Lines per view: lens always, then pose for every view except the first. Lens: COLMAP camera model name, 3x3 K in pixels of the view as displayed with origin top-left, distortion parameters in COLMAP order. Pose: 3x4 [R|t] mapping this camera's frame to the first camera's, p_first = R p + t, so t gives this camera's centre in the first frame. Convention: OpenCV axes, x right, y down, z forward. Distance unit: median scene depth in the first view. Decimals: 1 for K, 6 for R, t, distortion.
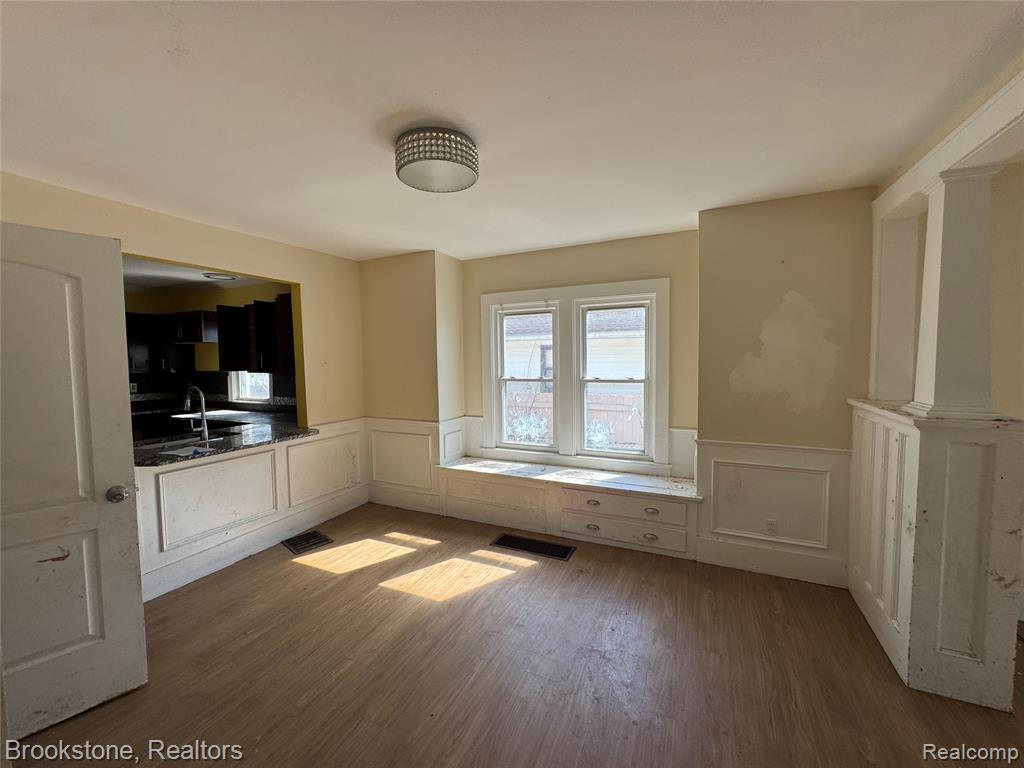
lens RADIAL K [[412.8, 0, 509.2], [0, 412.8, 382.0], [0, 0, 1]] dist [0.000008, -0.000318]
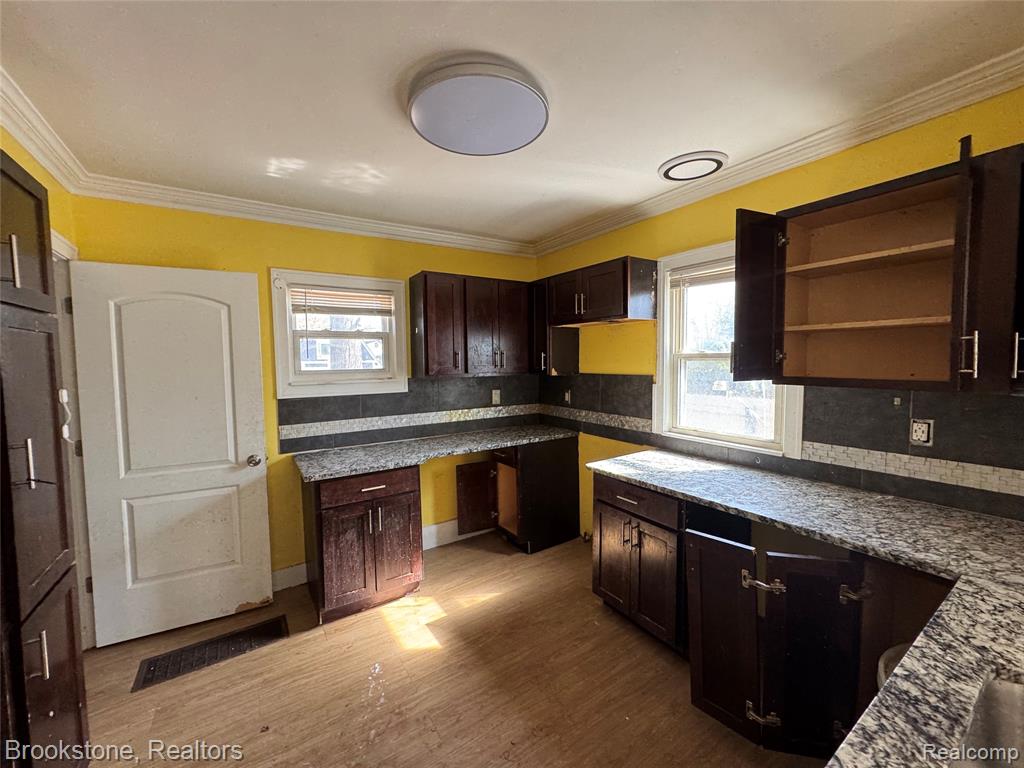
lens RADIAL K [[412.8, 0, 512.1], [0, 412.8, 381.2], [0, 0, 1]] dist [0.000008, -0.000318]
pose [[0.853528, 0.026889, -0.520353, -0.823529], [-0.023760, 0.999637, 0.012683, -0.030738], [0.520505, 0.001538, 0.853857, 0.672349]]
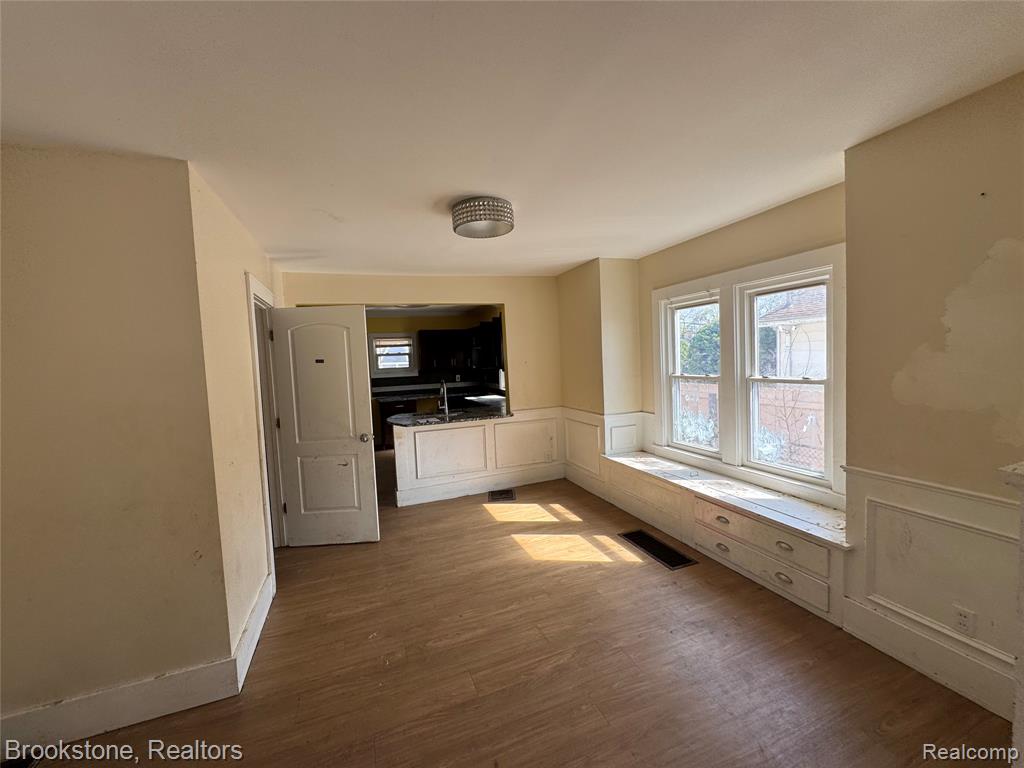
lens RADIAL K [[412.8, 0, 505.8], [0, 412.8, 381.3], [0, 0, 1]] dist [0.000008, -0.000318]
pose [[0.710017, 0.019797, -0.703906, 0.450597], [-0.001512, 0.999645, 0.026590, -0.023473], [0.704183, -0.017815, 0.709795, 0.051179]]
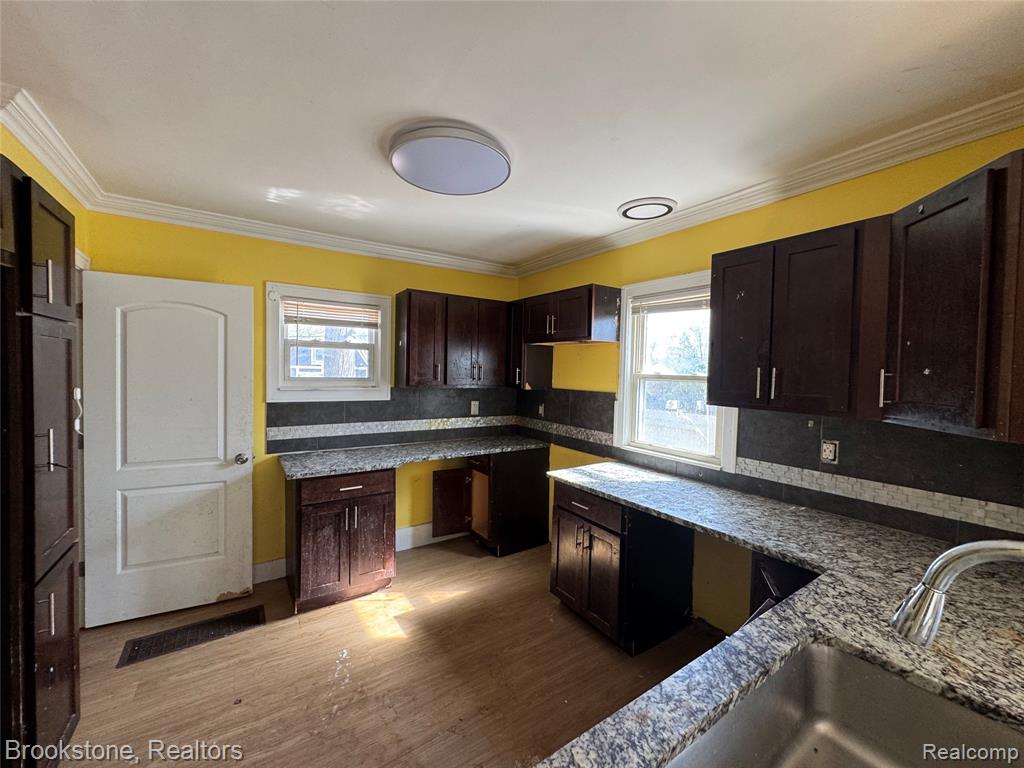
lens RADIAL K [[412.8, 0, 511.0], [0, 412.8, 381.4], [0, 0, 1]] dist [0.000008, -0.000318]
pose [[0.857212, 0.043138, -0.513154, -0.753039], [-0.059299, 0.998125, -0.015151, -0.036361], [0.511538, 0.043417, 0.858163, 0.640059]]
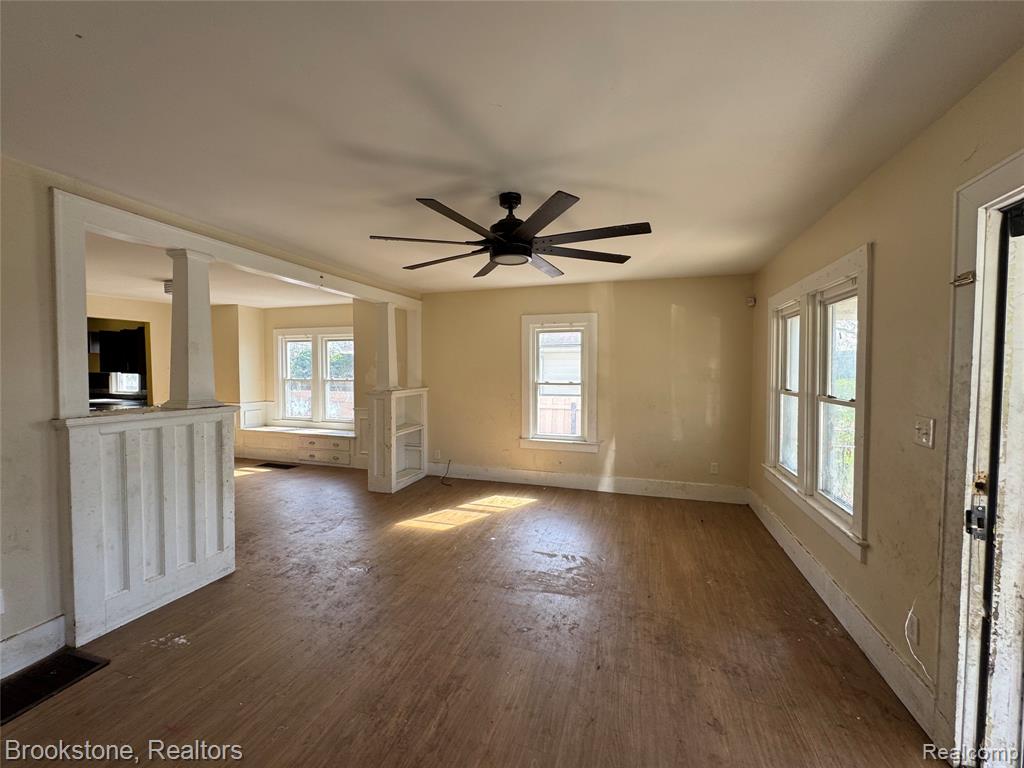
lens RADIAL K [[412.8, 0, 515.4], [0, 412.8, 384.0], [0, 0, 1]] dist [0.000008, -0.000318]
pose [[0.991045, 0.009791, 0.133172, 0.813644], [-0.007505, 0.999816, -0.017659, 0.041622], [-0.133320, 0.016501, 0.990936, -0.948774]]
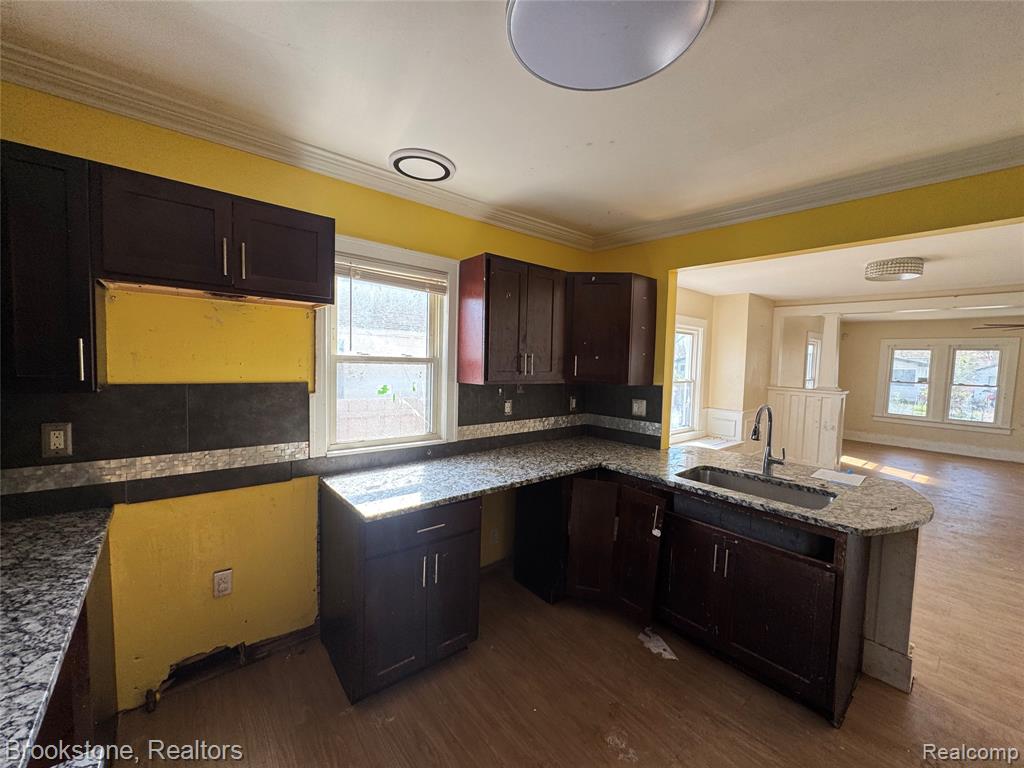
lens RADIAL K [[412.8, 0, 507.5], [0, 412.8, 382.4], [0, 0, 1]] dist [0.000008, -0.000318]
pose [[0.420225, -0.025733, 0.907055, -1.407633], [0.018444, 0.999634, 0.019814, -0.044283], [-0.907232, 0.008404, 0.420546, 0.967818]]
